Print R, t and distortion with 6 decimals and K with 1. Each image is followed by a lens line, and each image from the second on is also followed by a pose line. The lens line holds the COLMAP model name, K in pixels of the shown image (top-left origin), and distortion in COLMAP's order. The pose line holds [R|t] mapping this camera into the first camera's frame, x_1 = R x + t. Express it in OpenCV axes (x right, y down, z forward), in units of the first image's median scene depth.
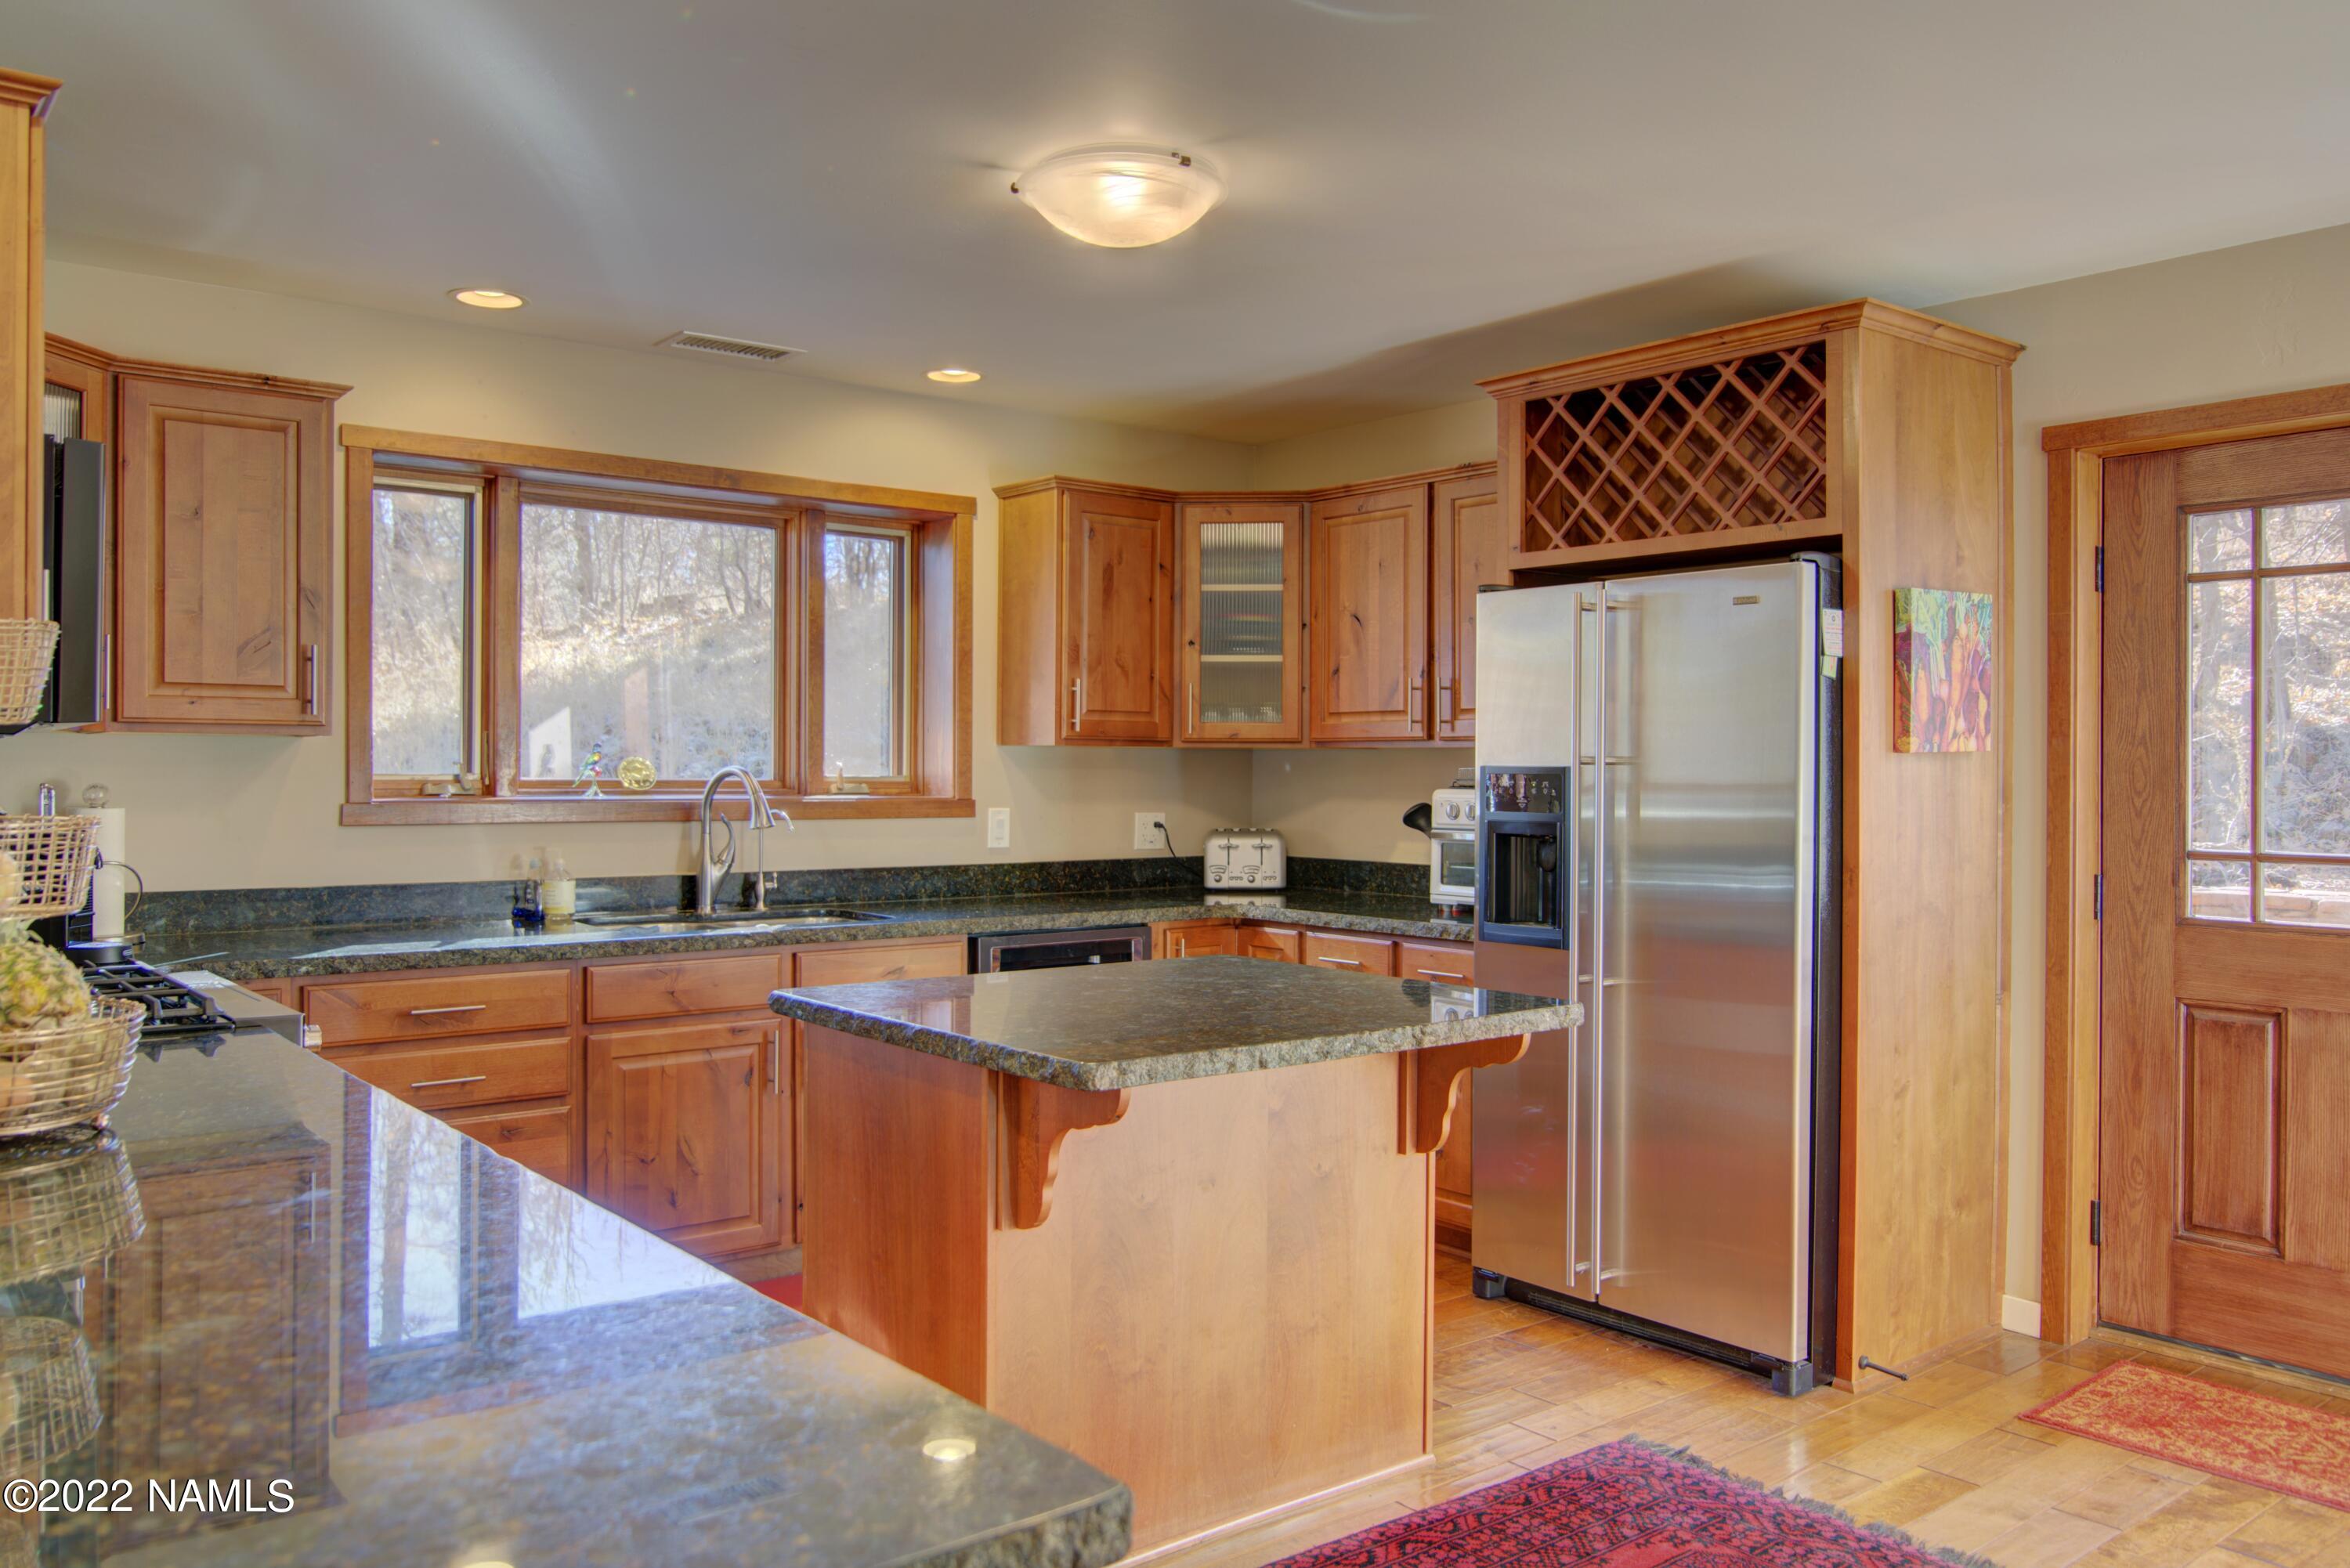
lens RADIAL K [[1759.4, 0, 1164.4], [0, 1759.4, 775.5], [0, 0, 1]] dist [-0.013934, -0.007374]
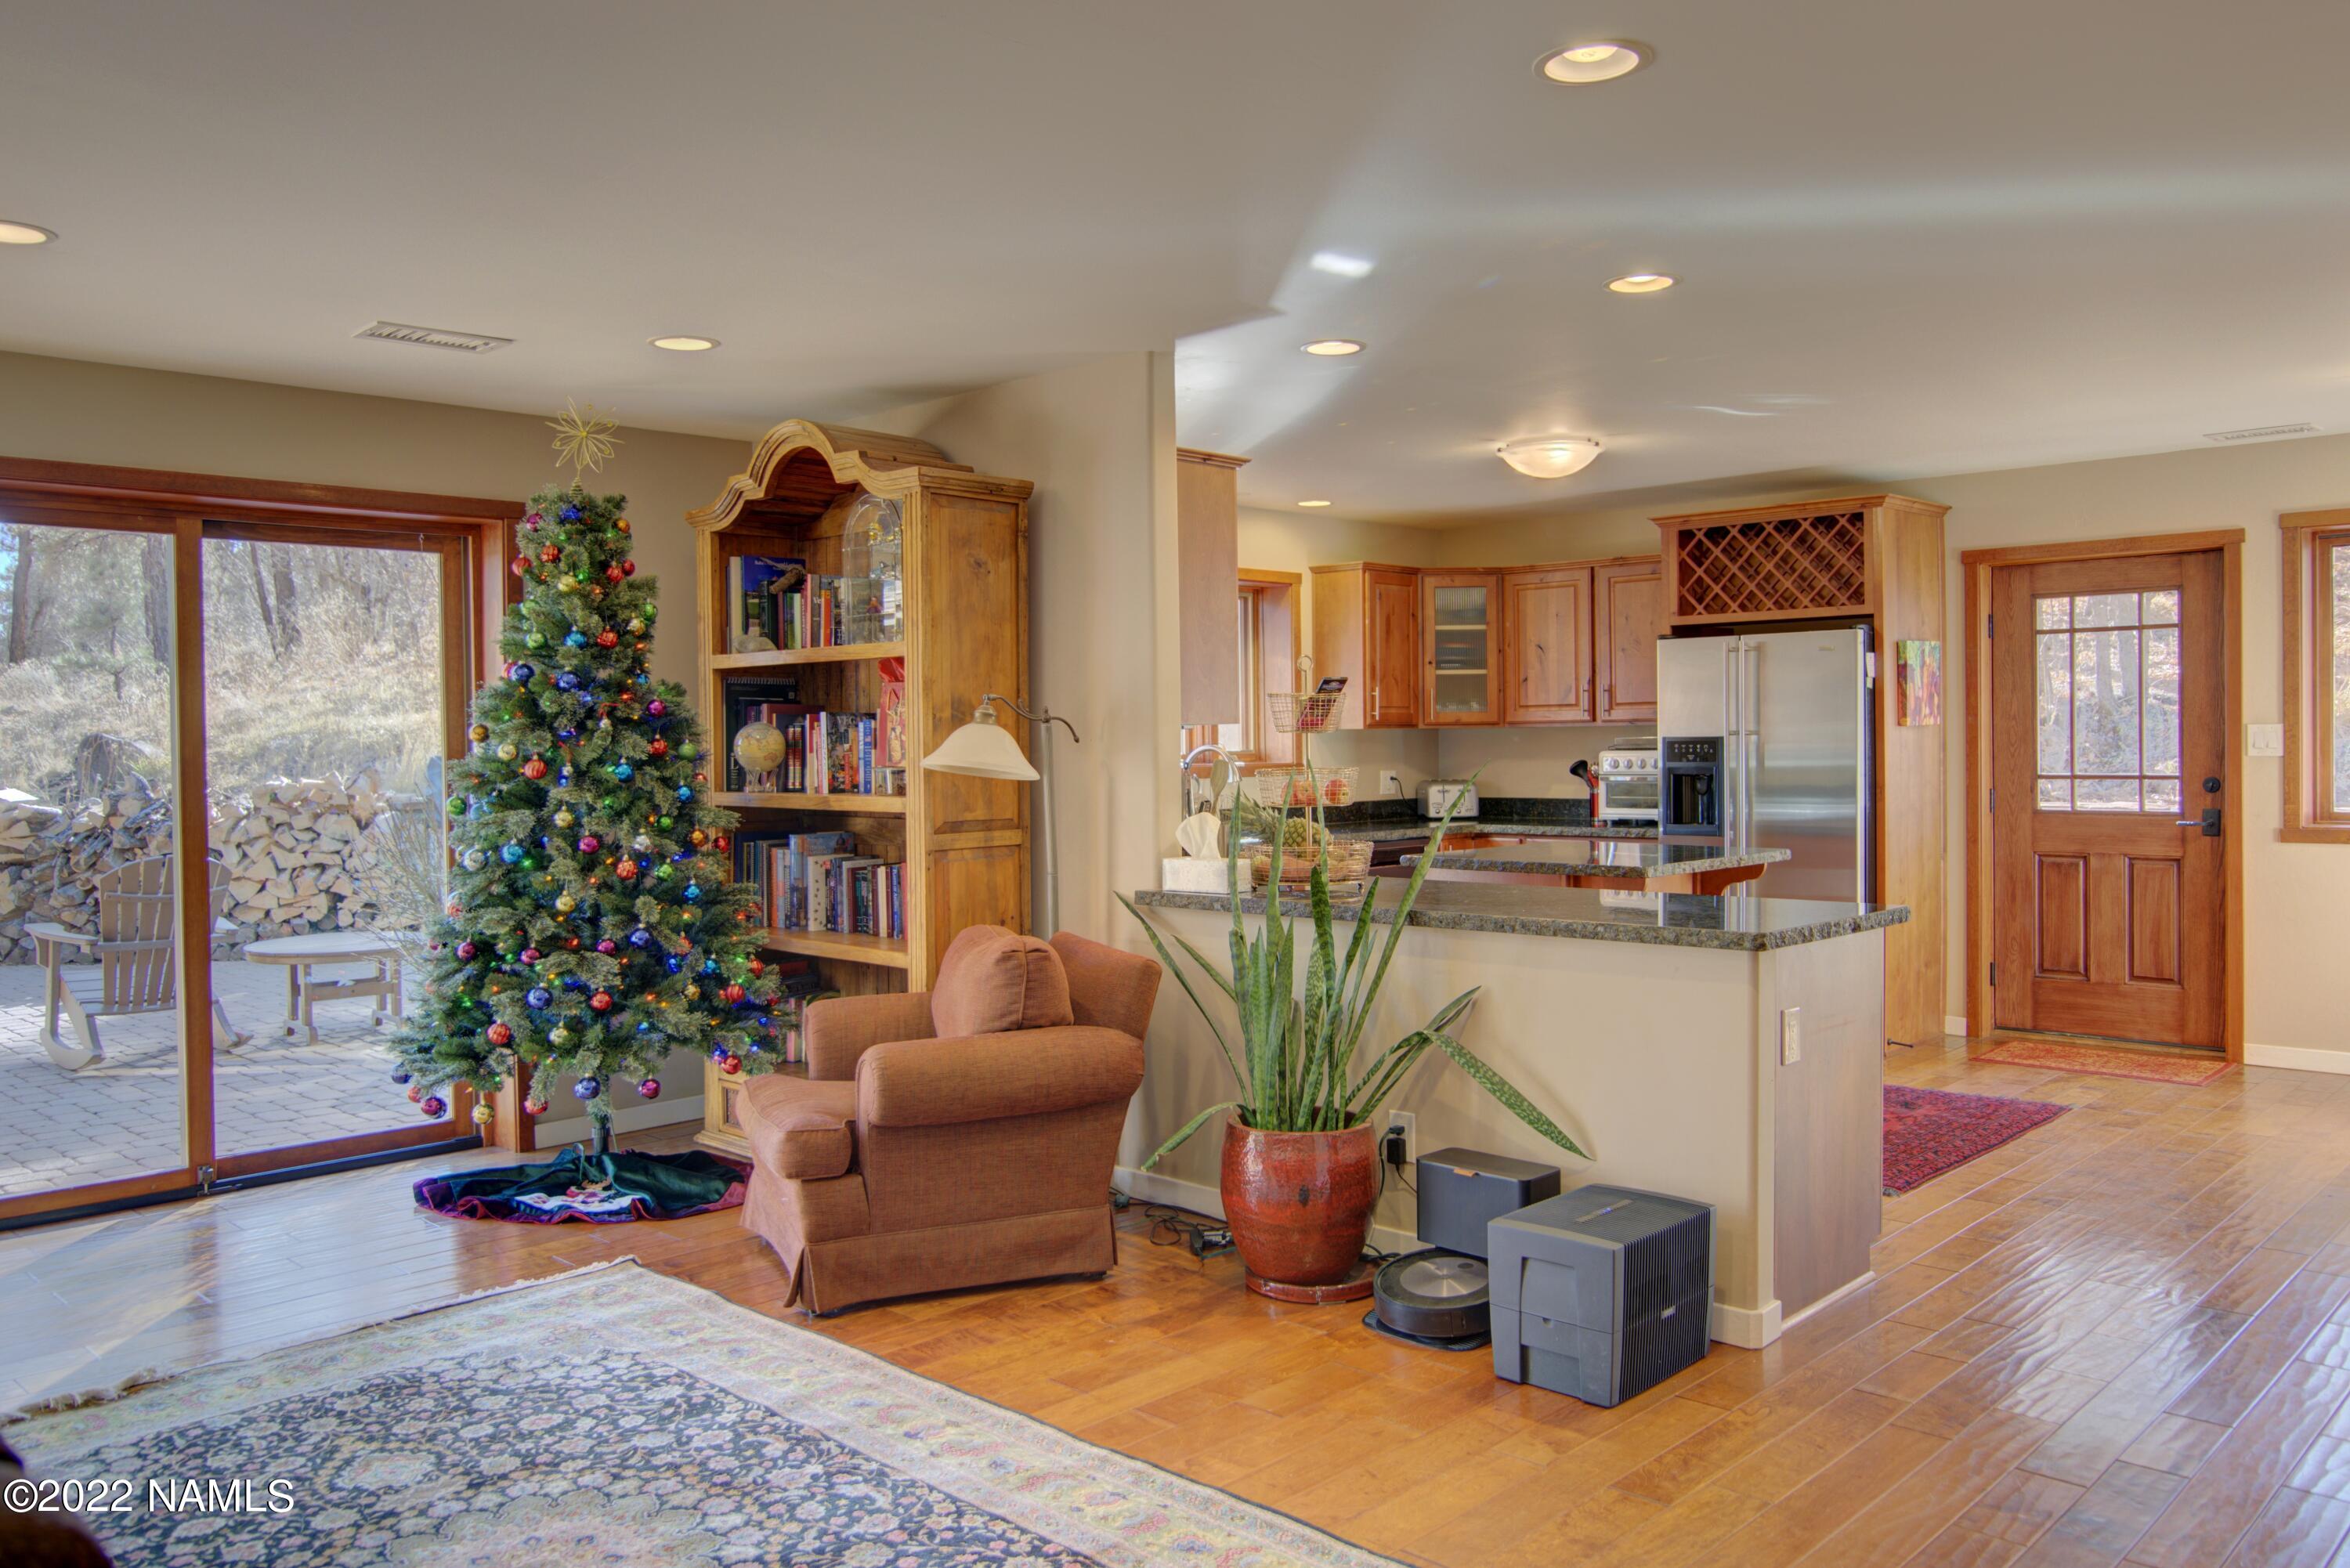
lens RADIAL K [[1759.4, 0, 1165.6], [0, 1759.4, 775.8], [0, 0, 1]] dist [-0.013934, -0.007374]
pose [[0.991781, -0.021540, 0.126121, -0.562544], [0.019638, 0.999674, 0.016300, -0.005069], [-0.126431, -0.013690, 0.991881, -0.727609]]
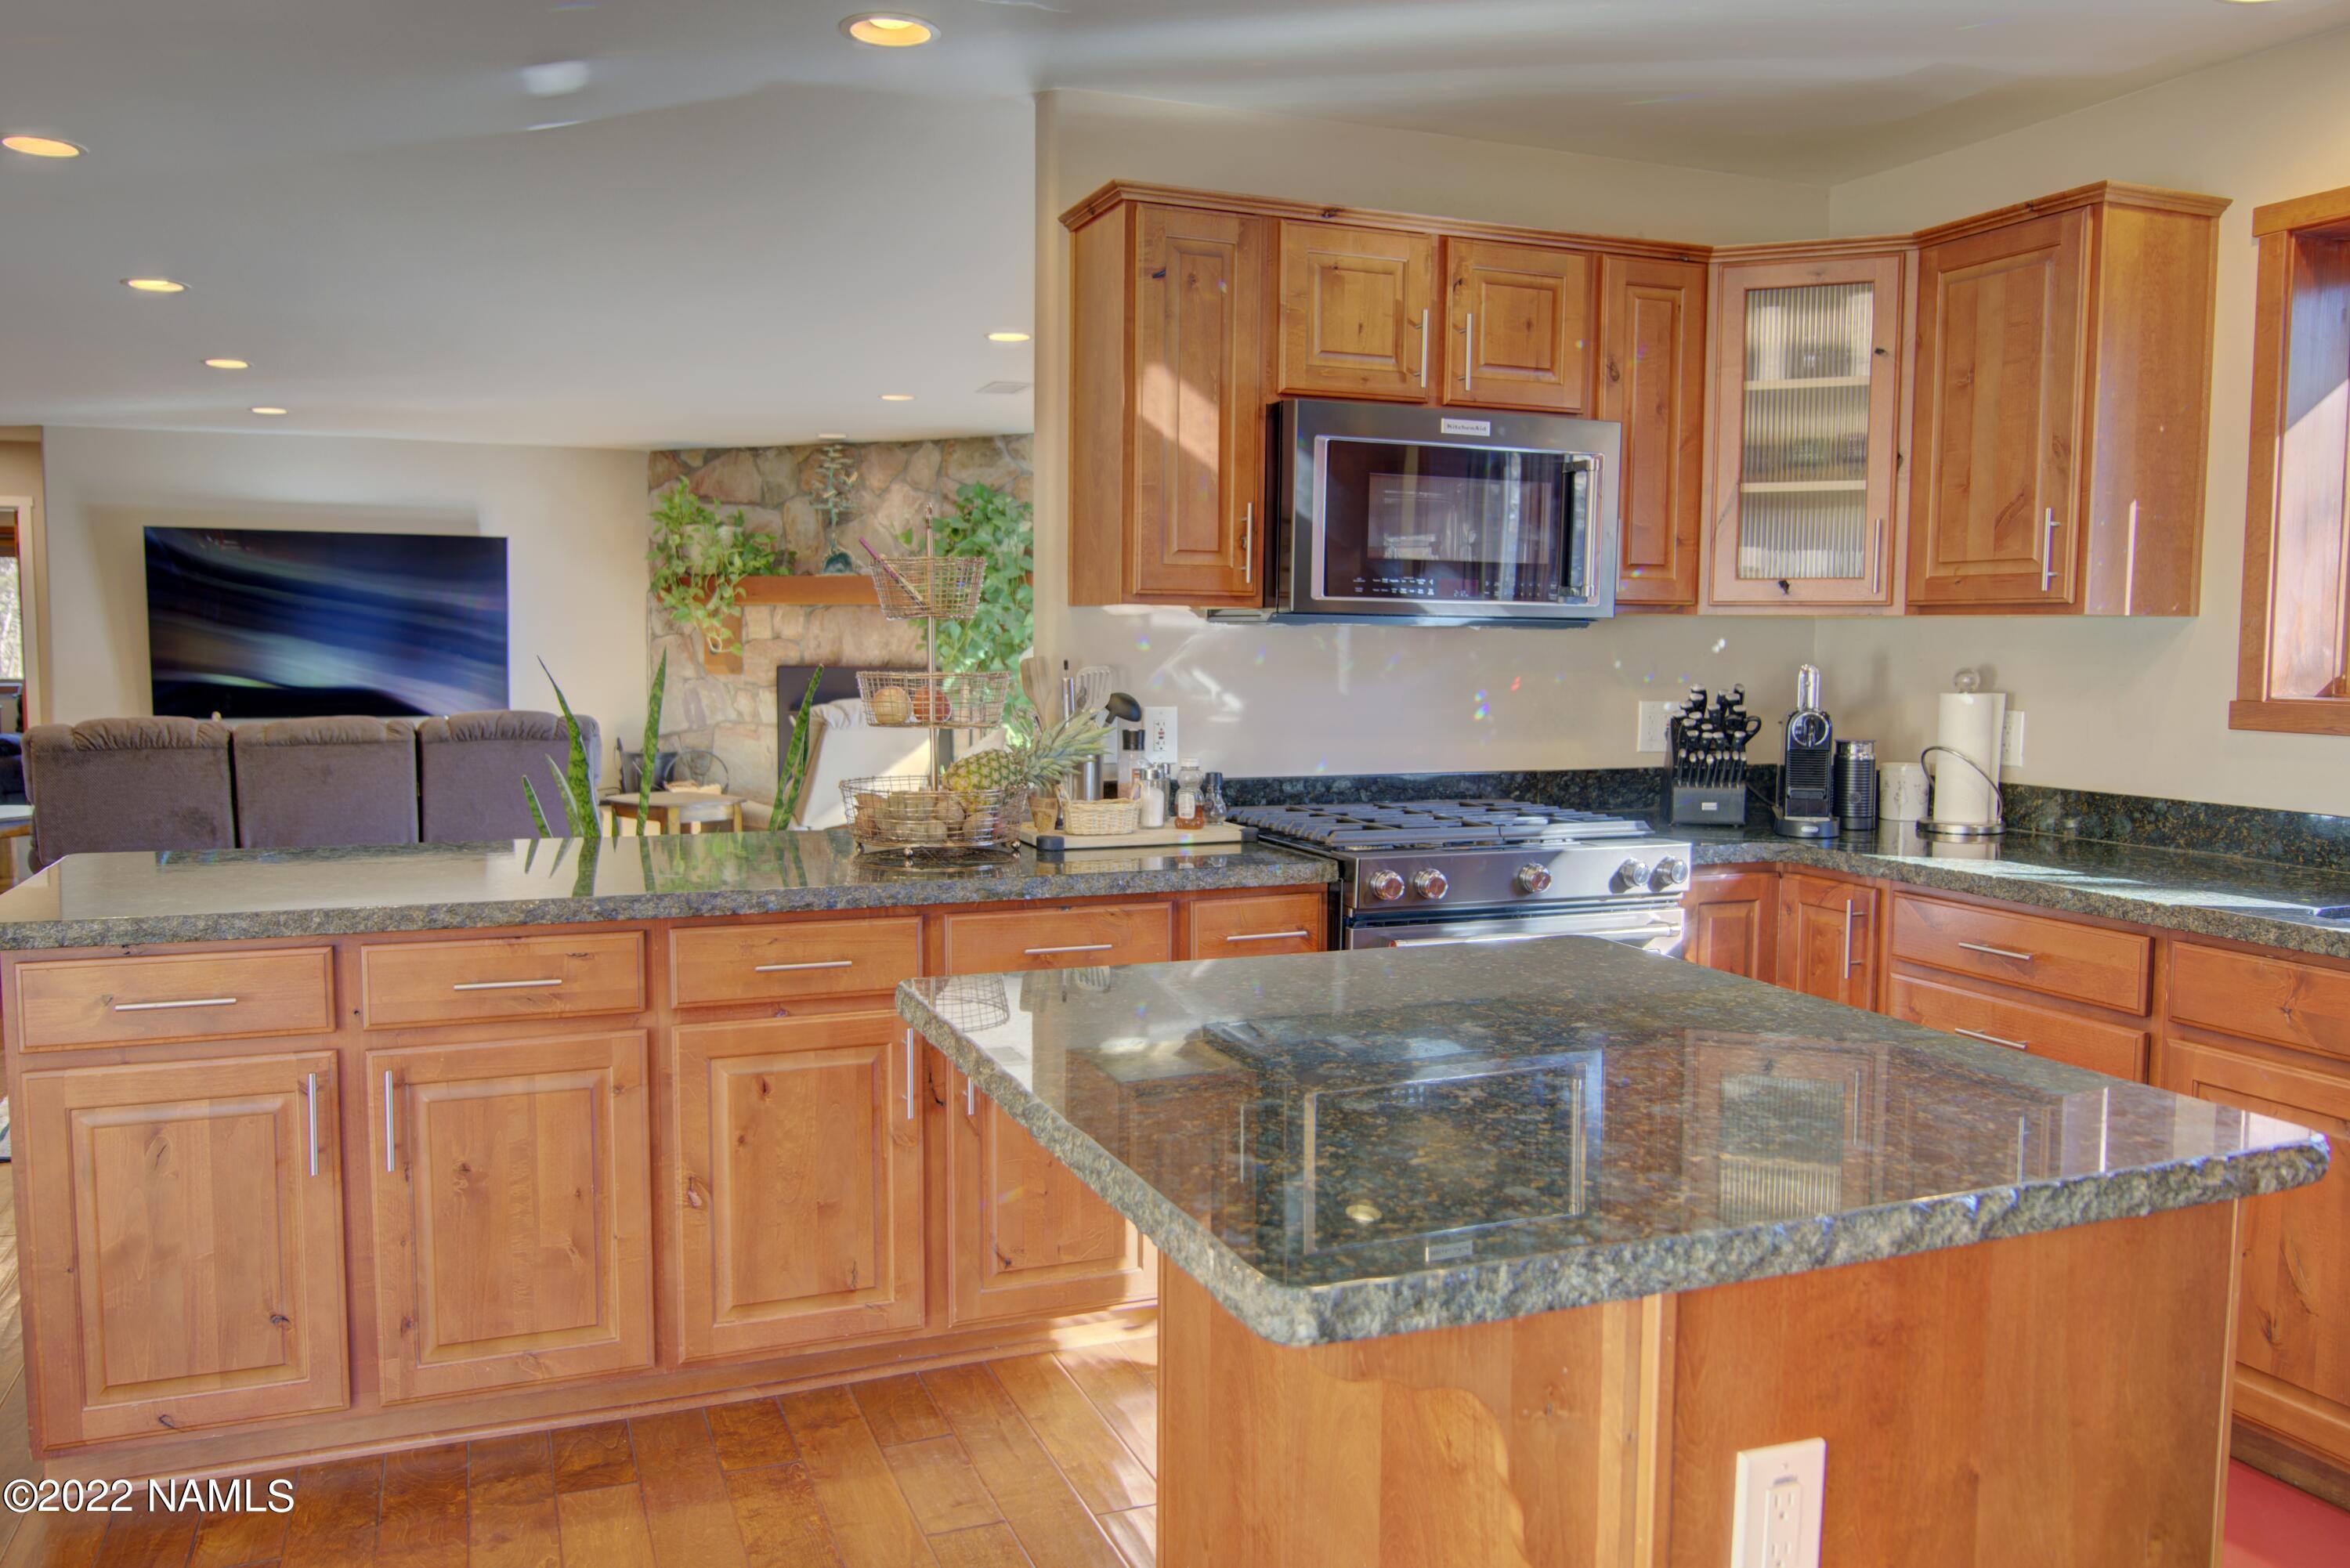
lens RADIAL K [[1759.4, 0, 1166.0], [0, 1759.4, 781.9], [0, 0, 1]] dist [-0.013934, -0.007374]
pose [[-0.297002, 0.069017, -0.952379, 0.429306], [-0.014071, 0.996960, 0.076636, -0.001057], [0.954773, 0.036162, -0.295128, 0.795507]]
